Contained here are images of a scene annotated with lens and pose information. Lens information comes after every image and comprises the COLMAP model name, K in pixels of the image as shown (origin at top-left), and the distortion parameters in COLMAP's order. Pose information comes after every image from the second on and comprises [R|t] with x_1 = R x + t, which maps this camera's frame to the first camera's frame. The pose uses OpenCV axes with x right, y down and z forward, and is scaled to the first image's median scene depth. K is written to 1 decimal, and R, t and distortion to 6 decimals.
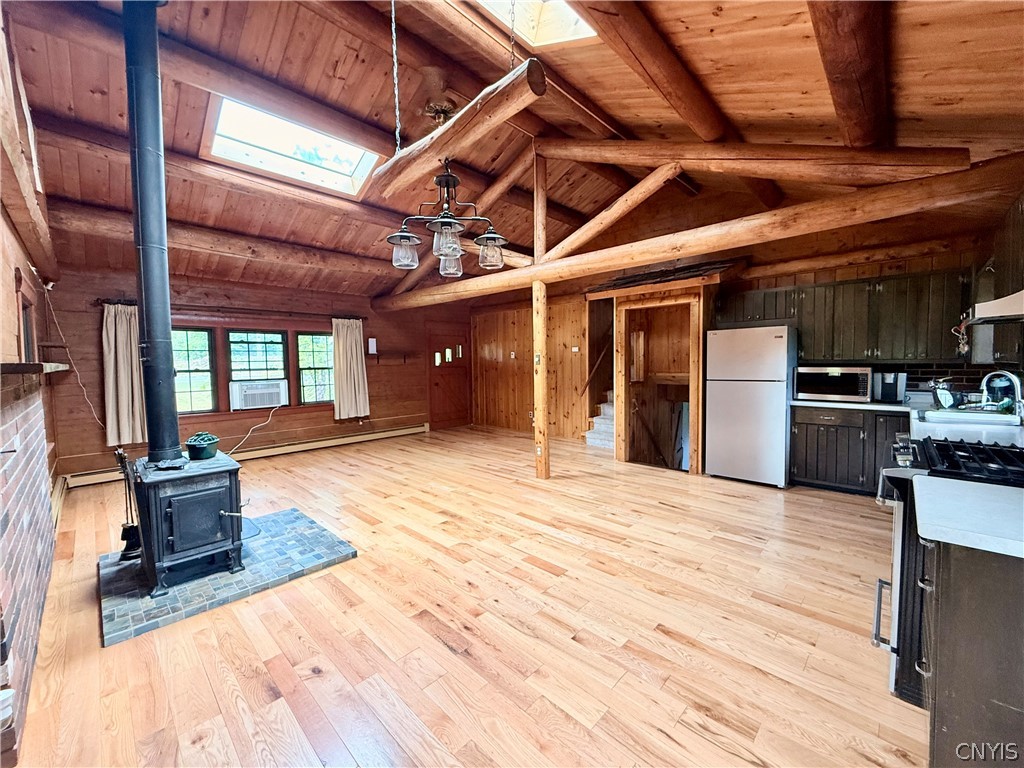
lens RADIAL K [[405.4, 0, 492.3], [0, 405.4, 361.5], [0, 0, 1]] dist [-0.000646, 0.000021]
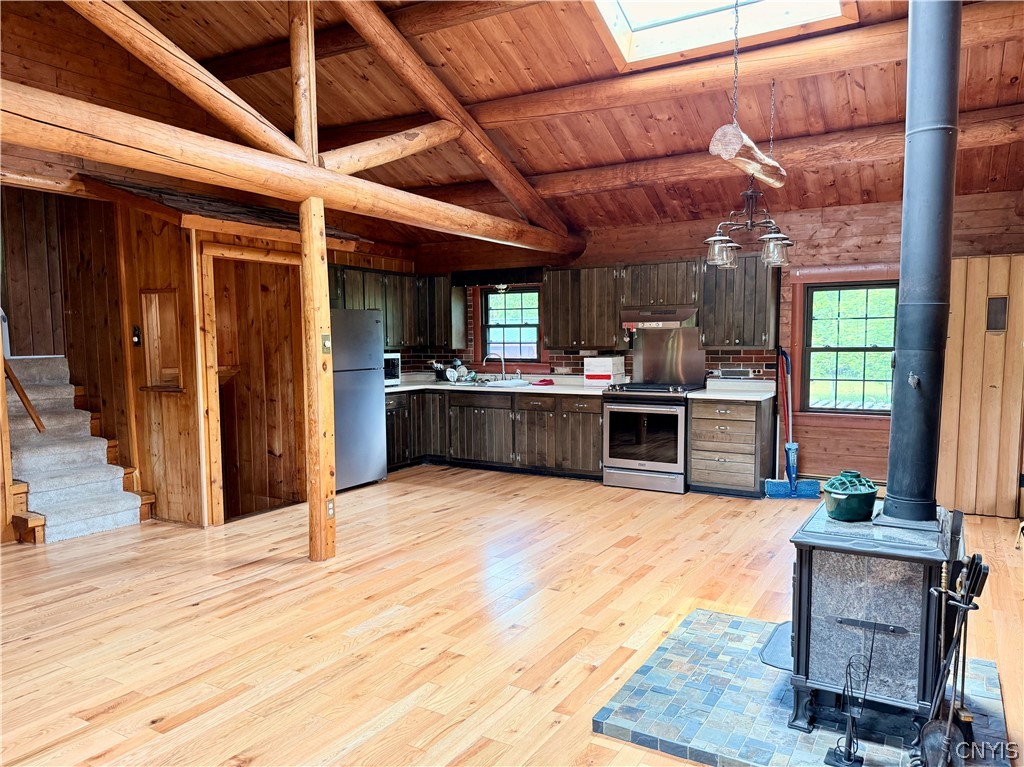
lens RADIAL K [[744.2, 0, 519.4], [0, 744.2, 387.5], [0, 0, 1]] dist [0.054038, -0.058567]
pose [[-0.259379, -0.054898, 0.964214, -1.244895], [0.010463, 0.998165, 0.059646, -0.006780], [-0.965719, 0.025560, -0.258329, 1.345277]]
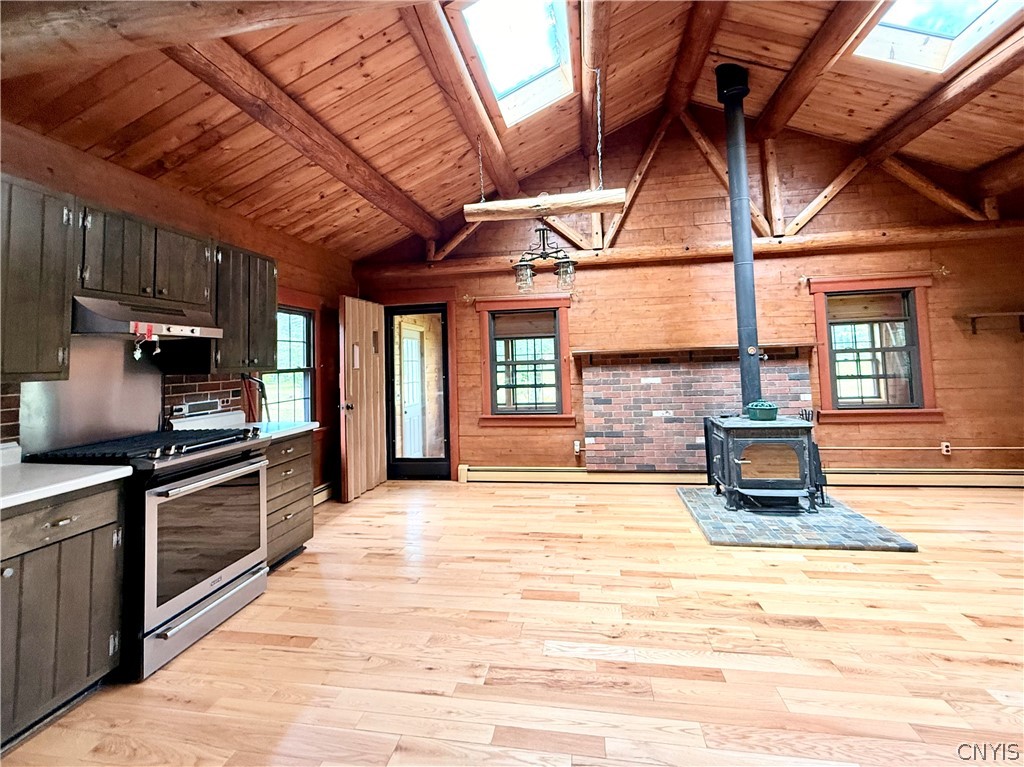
lens RADIAL K [[463.0, 0, 509.2], [0, 463.0, 334.1], [0, 0, 1]] dist [-0.007109, 0.001013]
pose [[-0.809238, 0.005497, -0.587455, 0.574270], [0.044356, 0.997674, -0.051767, 0.012041], [0.585804, -0.067949, -0.807599, 1.346463]]
